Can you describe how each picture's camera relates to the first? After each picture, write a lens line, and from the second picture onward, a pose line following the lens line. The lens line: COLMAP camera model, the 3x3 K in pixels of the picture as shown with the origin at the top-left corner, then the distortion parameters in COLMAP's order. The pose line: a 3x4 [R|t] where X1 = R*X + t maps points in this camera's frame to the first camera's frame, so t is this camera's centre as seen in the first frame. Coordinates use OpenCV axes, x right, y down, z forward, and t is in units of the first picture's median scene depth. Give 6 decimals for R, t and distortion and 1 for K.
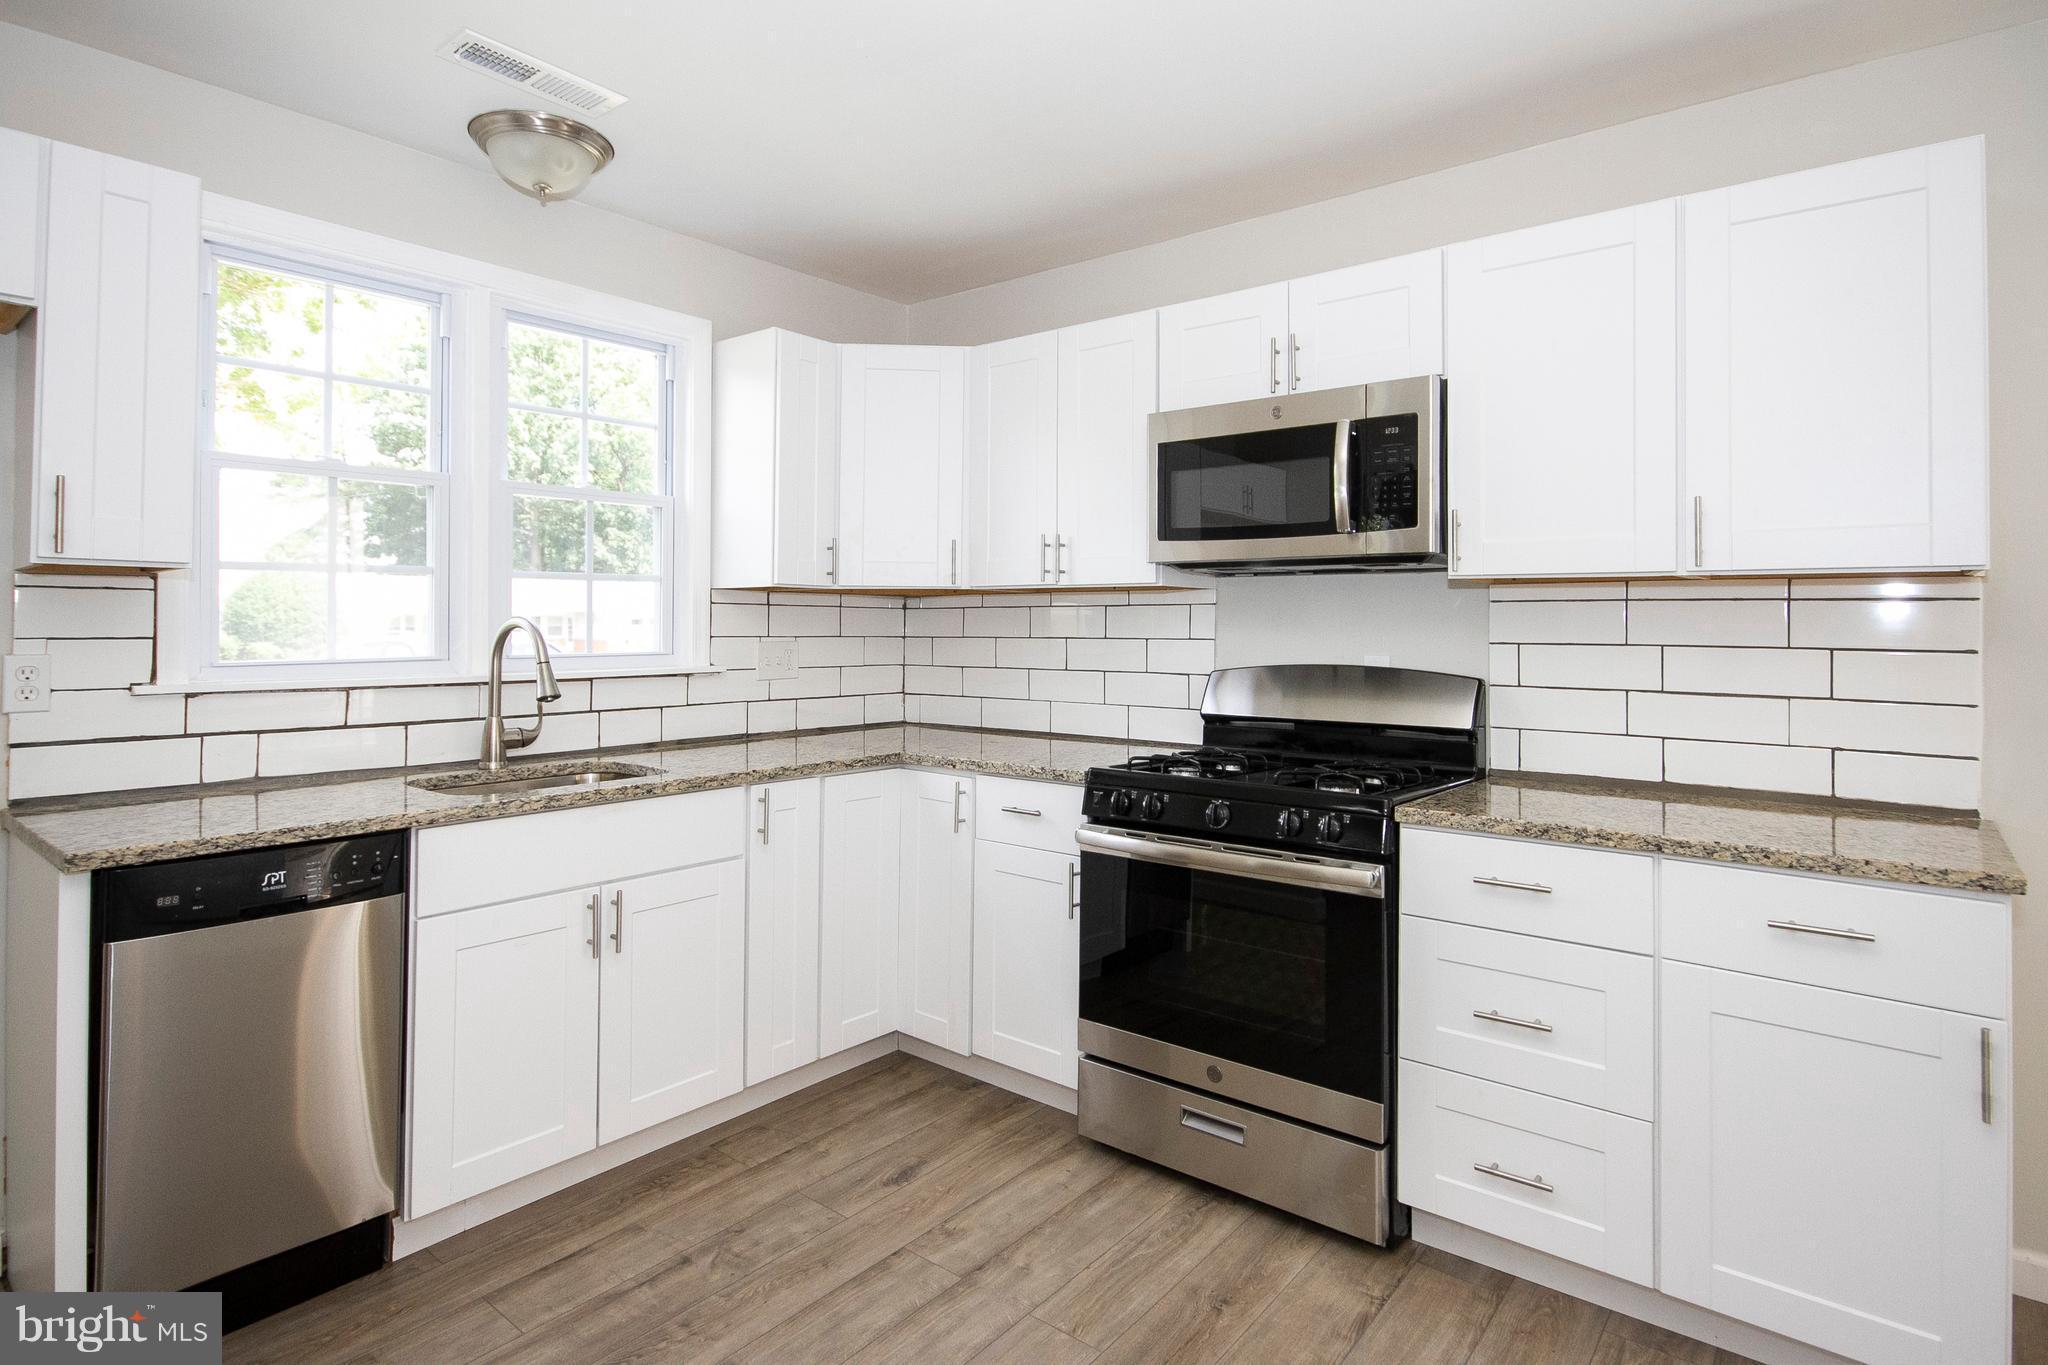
lens RADIAL K [[1031.0, 0, 964.8], [0, 1031.0, 596.4], [0, 0, 1]] dist [-0.004689, 0.001757]
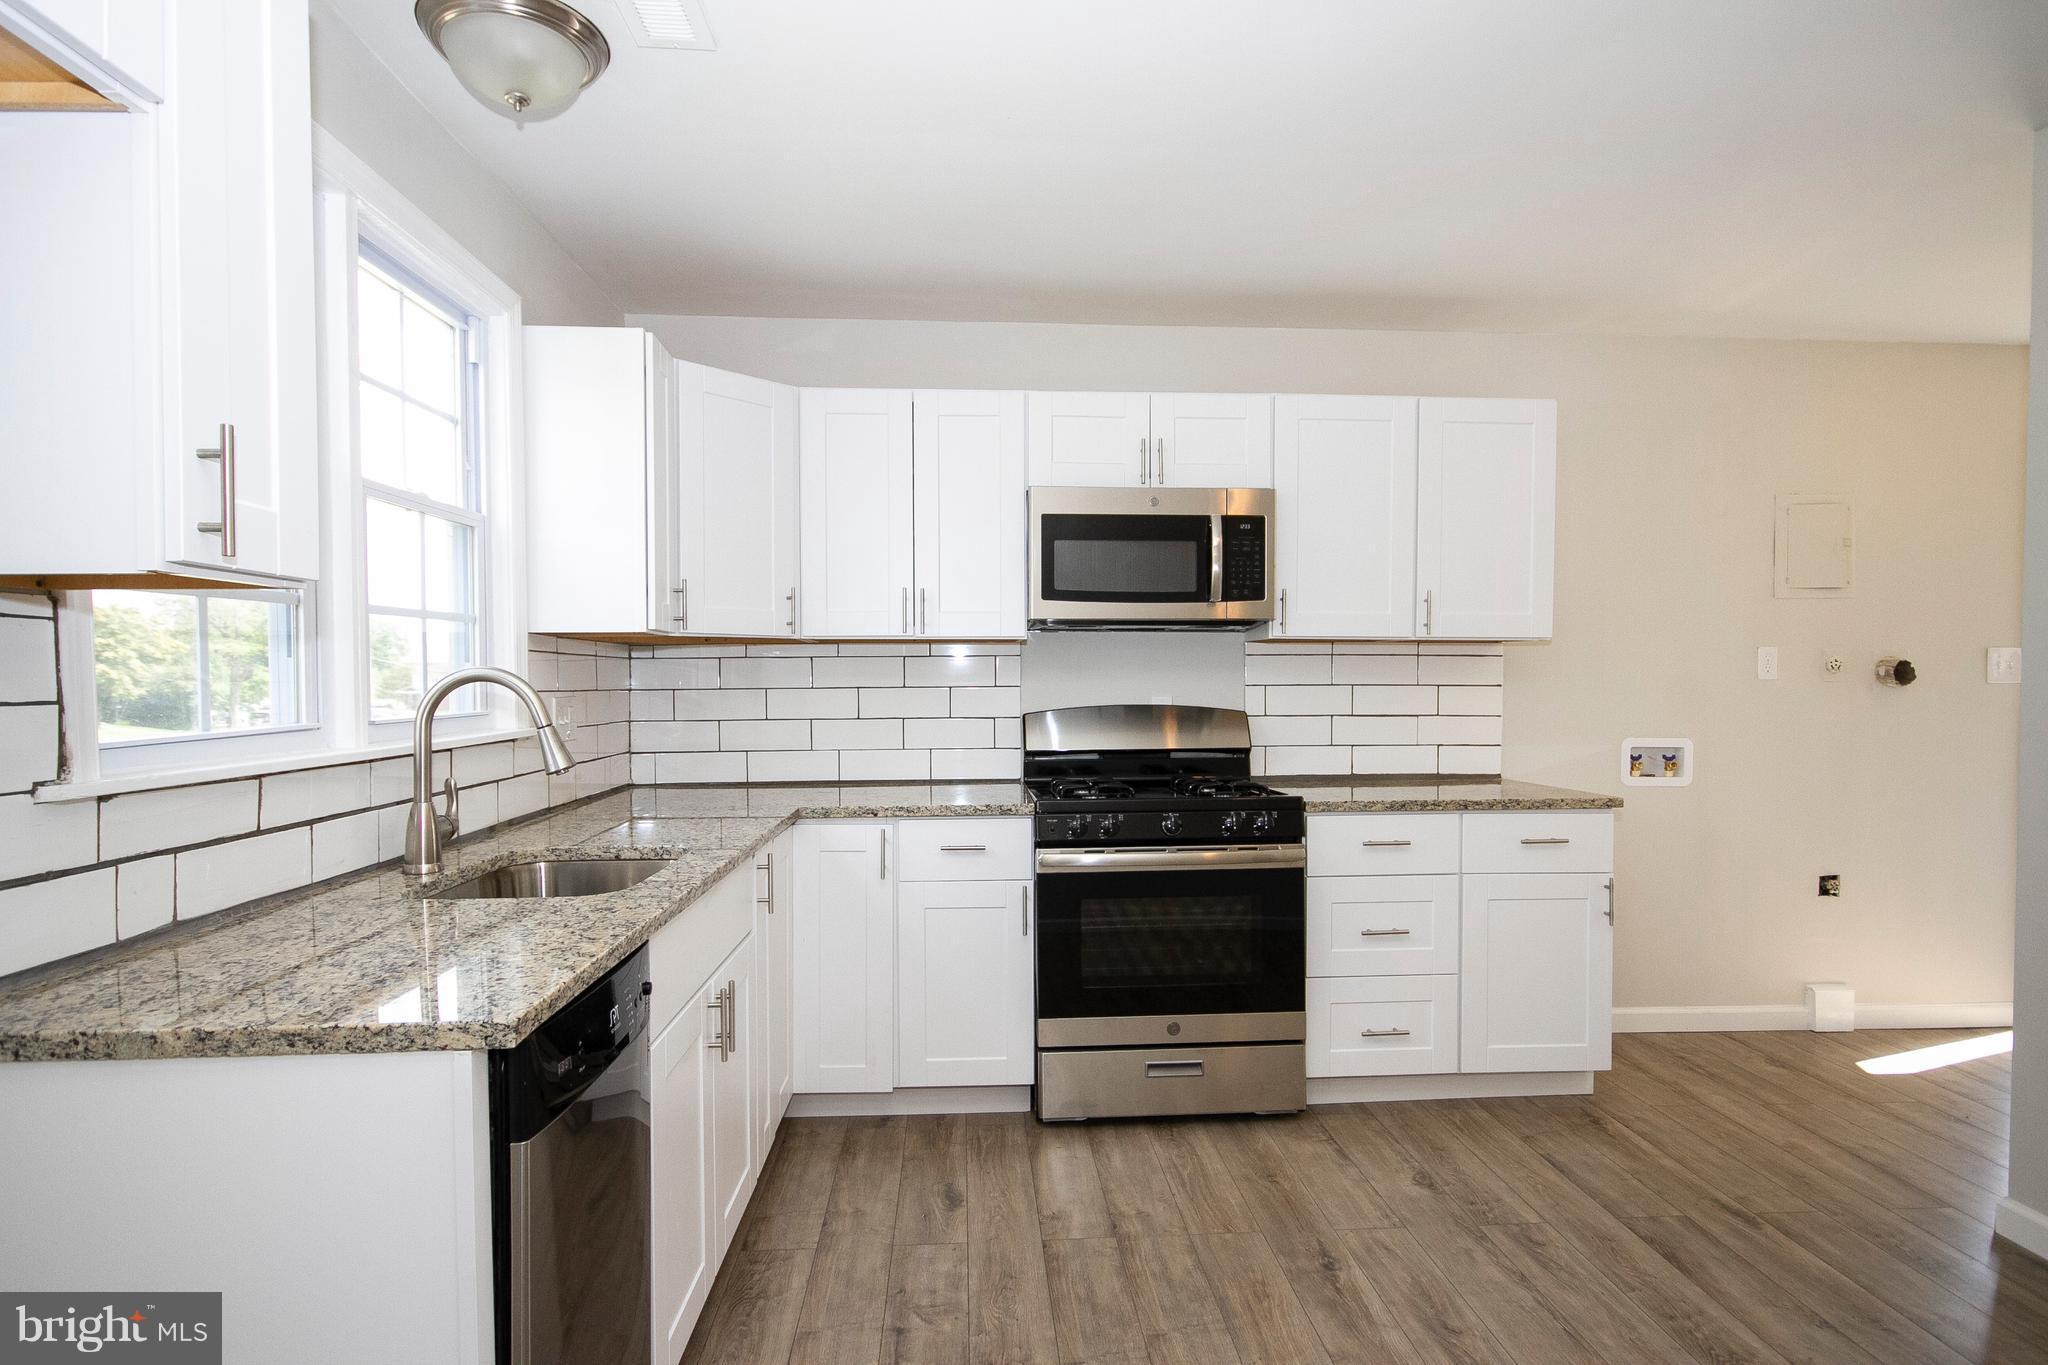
lens RADIAL K [[1031.0, 0, 1020.6], [0, 1031.0, 693.6], [0, 0, 1]] dist [-0.004689, 0.001757]
pose [[0.747339, -0.018136, 0.664195, -0.678721], [-0.010897, 0.999158, 0.039544, 0.005812], [-0.664353, -0.036791, 0.746513, 0.184867]]
